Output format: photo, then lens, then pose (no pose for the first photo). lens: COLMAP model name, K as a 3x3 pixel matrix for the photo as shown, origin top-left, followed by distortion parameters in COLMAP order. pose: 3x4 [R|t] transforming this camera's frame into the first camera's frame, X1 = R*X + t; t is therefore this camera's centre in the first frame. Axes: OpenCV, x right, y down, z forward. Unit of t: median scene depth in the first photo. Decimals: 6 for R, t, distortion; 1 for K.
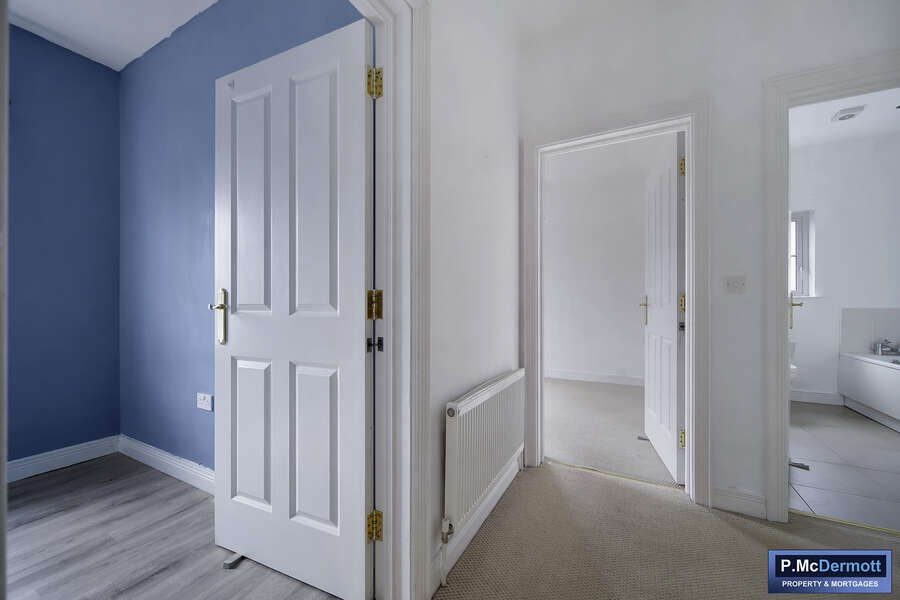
lens RADIAL K [[352.5, 0, 450.0], [0, 352.5, 300.0], [0, 0, 1]] dist [-0.002486, -0.000189]
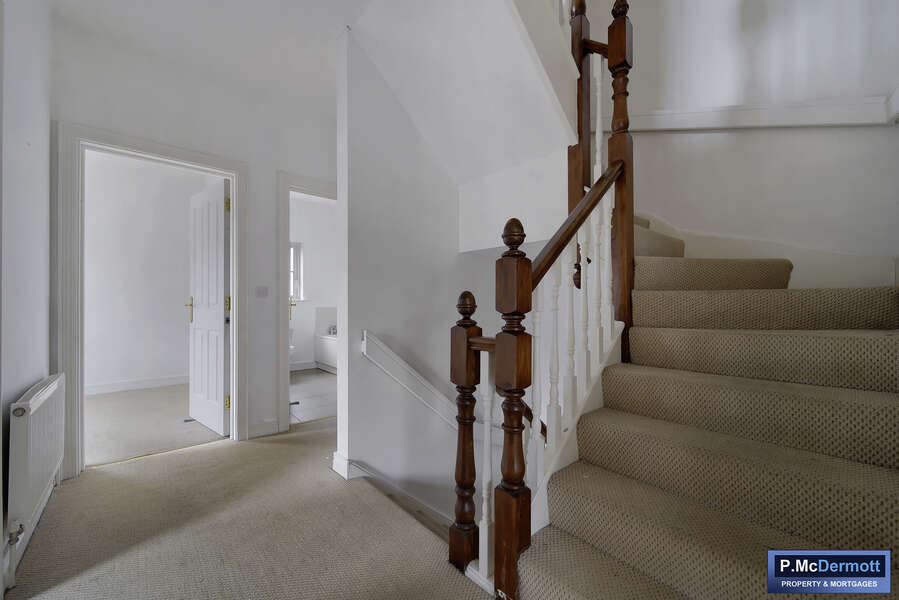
lens RADIAL K [[334.2, 0, 449.5], [0, 334.2, 300.0], [0, 0, 1]] dist [0.000792, 0.000127]
pose [[0.348650, 0.007643, 0.937222, -0.245359], [-0.000226, 0.999967, -0.008071, 0.005566], [-0.937253, 0.002602, 0.348641, -0.248305]]
